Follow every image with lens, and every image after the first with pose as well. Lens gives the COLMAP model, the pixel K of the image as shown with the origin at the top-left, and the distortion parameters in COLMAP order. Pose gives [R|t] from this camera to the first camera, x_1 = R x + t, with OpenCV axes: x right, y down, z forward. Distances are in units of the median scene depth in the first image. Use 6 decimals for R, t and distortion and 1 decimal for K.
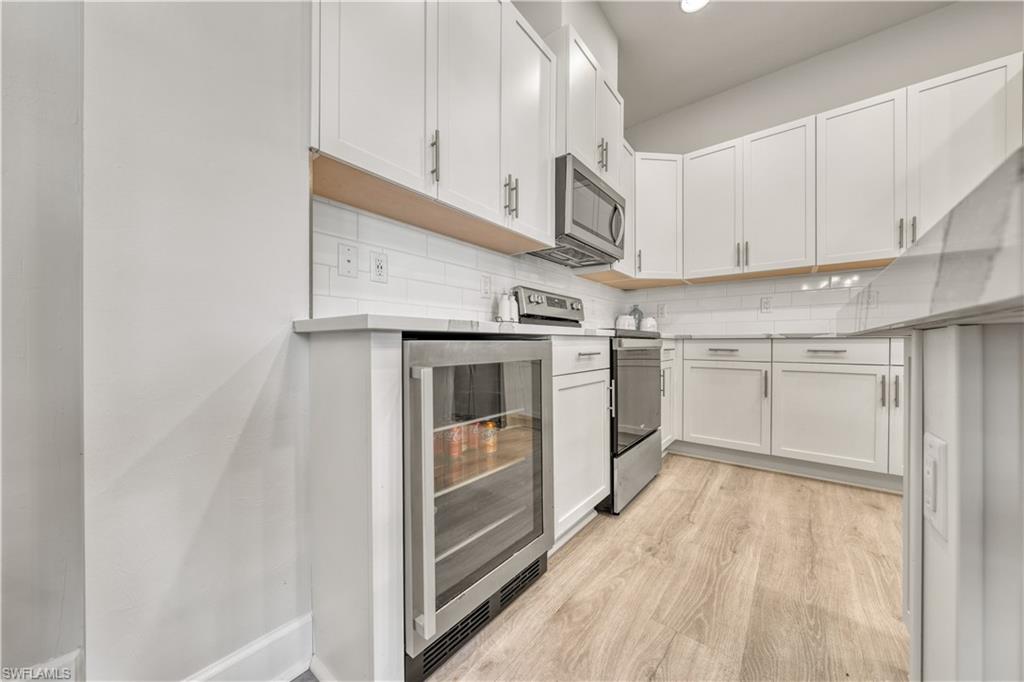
lens RADIAL K [[349.0, 0, 510.8], [0, 349.0, 340.0], [0, 0, 1]] dist [-0.000462, 0.000121]
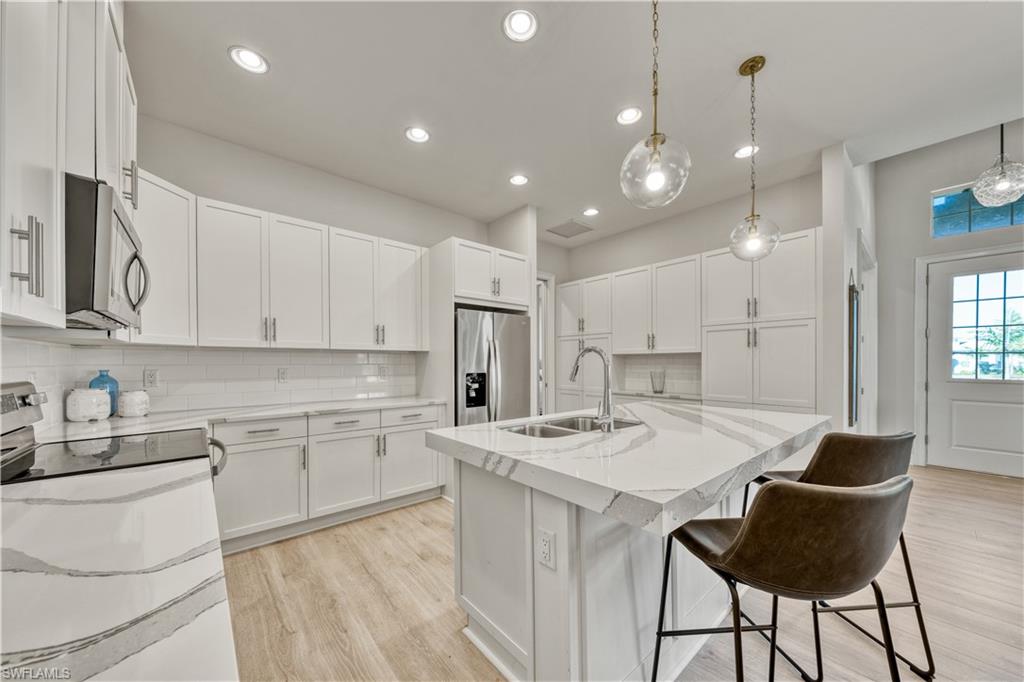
lens RADIAL K [[362.4, 0, 501.3], [0, 362.4, 361.7], [0, 0, 1]] dist [-0.000602, -0.000021]
pose [[0.207339, -0.005610, 0.978253, -0.280495], [0.005167, 0.999976, 0.004639, -0.192315], [-0.978256, 0.004093, 0.207363, 0.161731]]
